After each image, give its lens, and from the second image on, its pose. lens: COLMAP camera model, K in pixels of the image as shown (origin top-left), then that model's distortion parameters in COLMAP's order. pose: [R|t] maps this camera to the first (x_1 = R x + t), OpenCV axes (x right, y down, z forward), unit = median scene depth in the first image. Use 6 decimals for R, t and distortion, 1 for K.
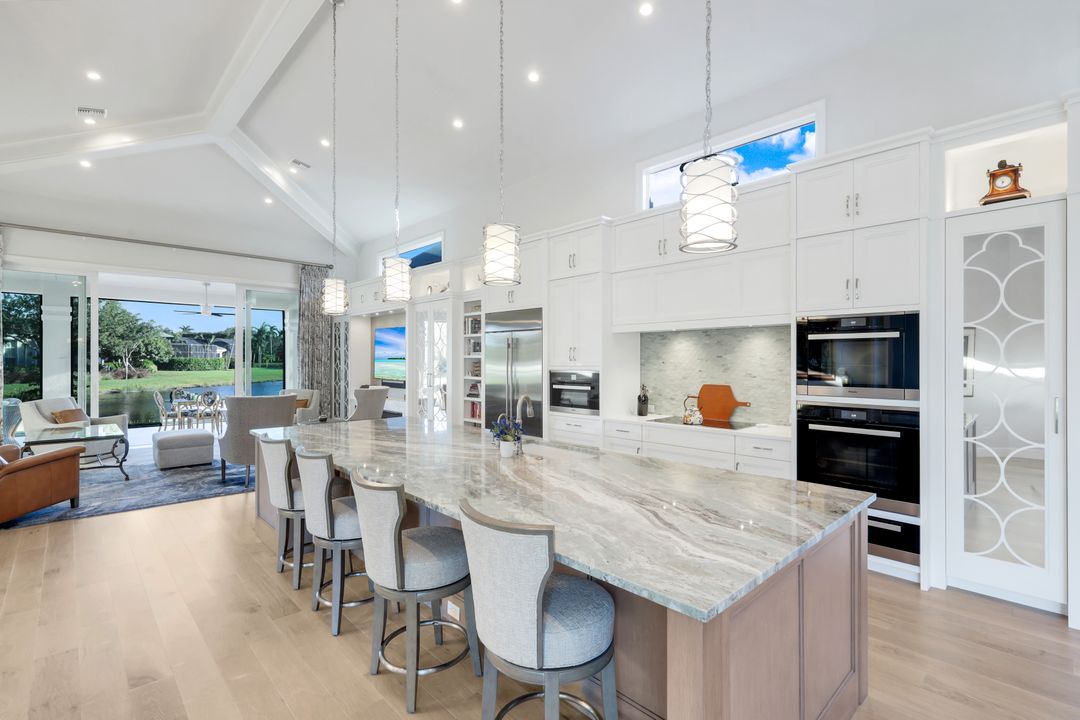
lens RADIAL K [[500.5, 0, 527.6], [0, 500.5, 359.5], [0, 0, 1]] dist [0.003927, -0.001385]
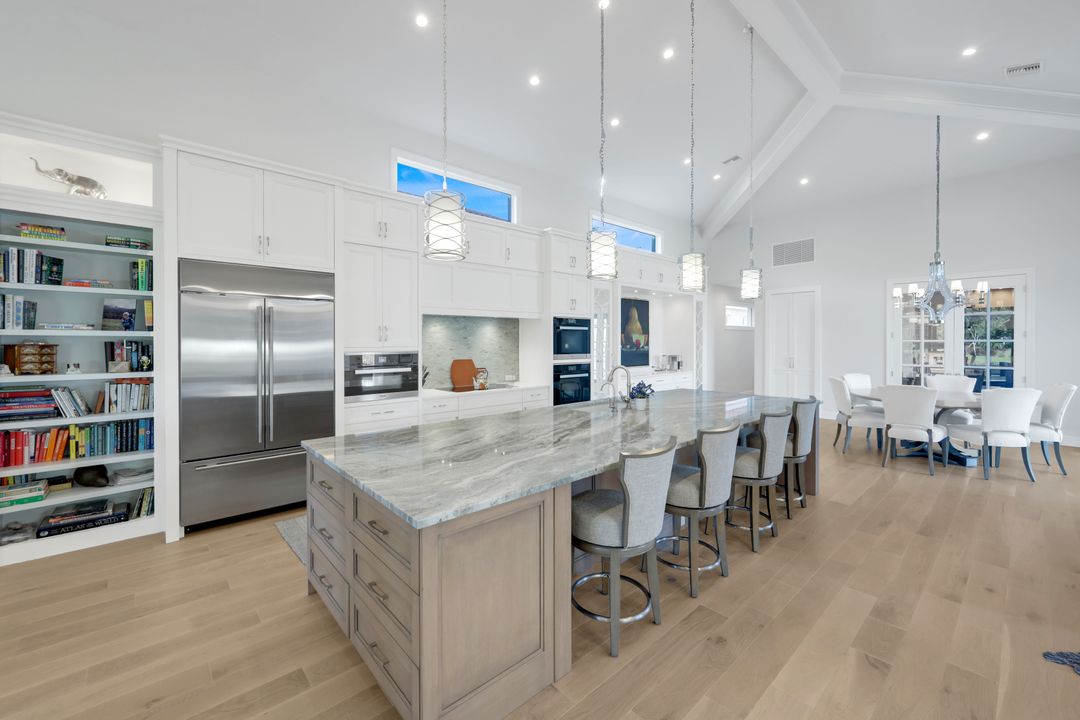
lens RADIAL K [[445.6, 0, 539.2], [0, 445.6, 346.8], [0, 0, 1]] dist [0.000015, 0.001217]
pose [[0.013645, -0.005206, 0.999893, -0.721136], [0.006784, 0.999964, 0.005114, 0.011782], [-0.999884, 0.006714, 0.013680, 0.722187]]
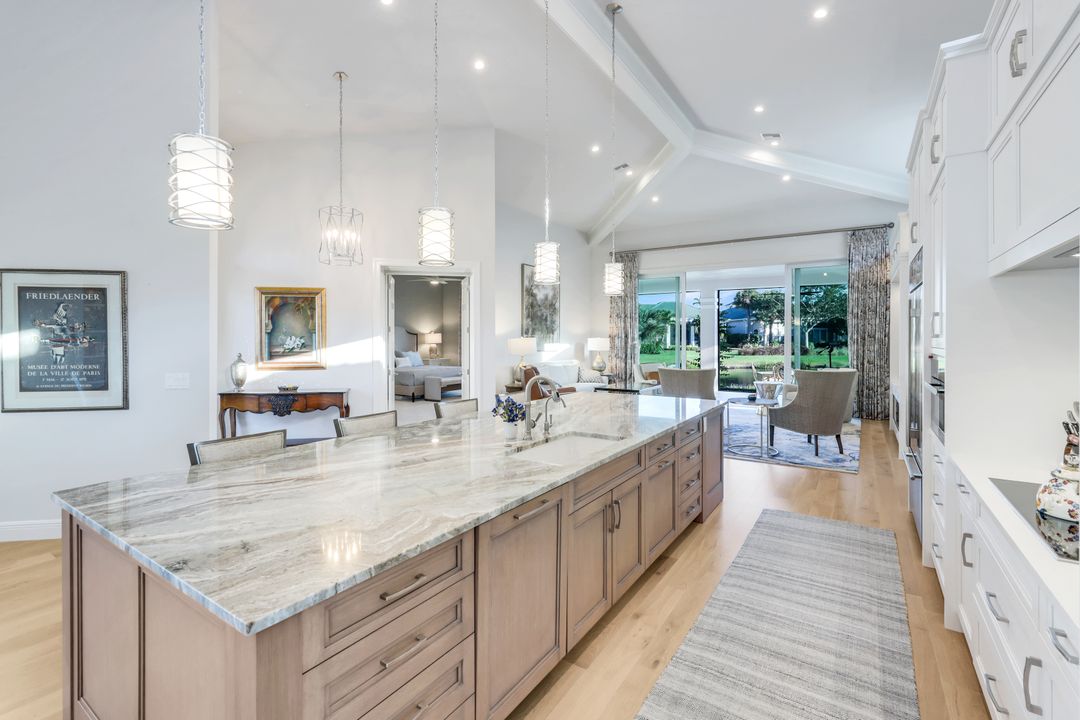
lens RADIAL K [[482.4, 0, 542.6], [0, 482.4, 338.0], [0, 0, 1]] dist [-0.000045, -0.000424]
pose [[0.237040, 0.002090, -0.971498, 0.489189], [0.000235, 0.999998, 0.002208, 0.002414], [0.971500, -0.000752, 0.237039, 0.477765]]
